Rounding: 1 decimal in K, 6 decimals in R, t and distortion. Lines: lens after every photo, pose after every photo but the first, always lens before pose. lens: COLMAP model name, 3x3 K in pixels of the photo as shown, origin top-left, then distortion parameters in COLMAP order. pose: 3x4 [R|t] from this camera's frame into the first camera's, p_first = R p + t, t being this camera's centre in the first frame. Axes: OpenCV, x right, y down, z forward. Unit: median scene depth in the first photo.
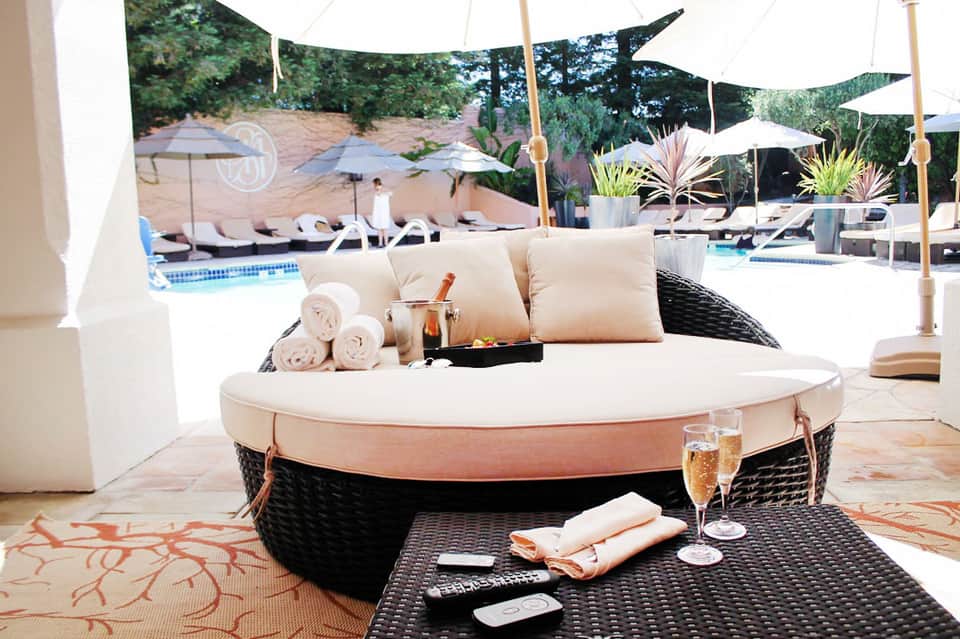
lens RADIAL K [[844.2, 0, 480.0], [0, 844.2, 319.5], [0, 0, 1]] dist [-0.097164, 0.009247]
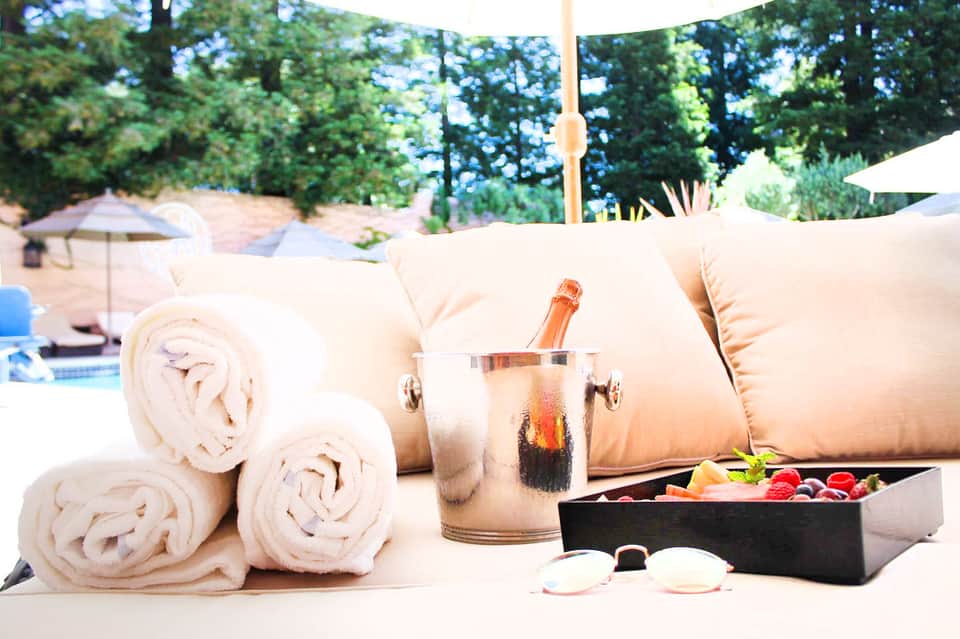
lens RADIAL K [[844.2, 0, 480.0], [0, 844.2, 319.5], [0, 0, 1]] dist [-0.097164, 0.009247]
pose [[0.997489, 0.003074, 0.070757, -0.017729], [0.005758, 0.992232, -0.124270, 0.001507], [-0.070589, 0.124365, 0.989722, 0.110776]]
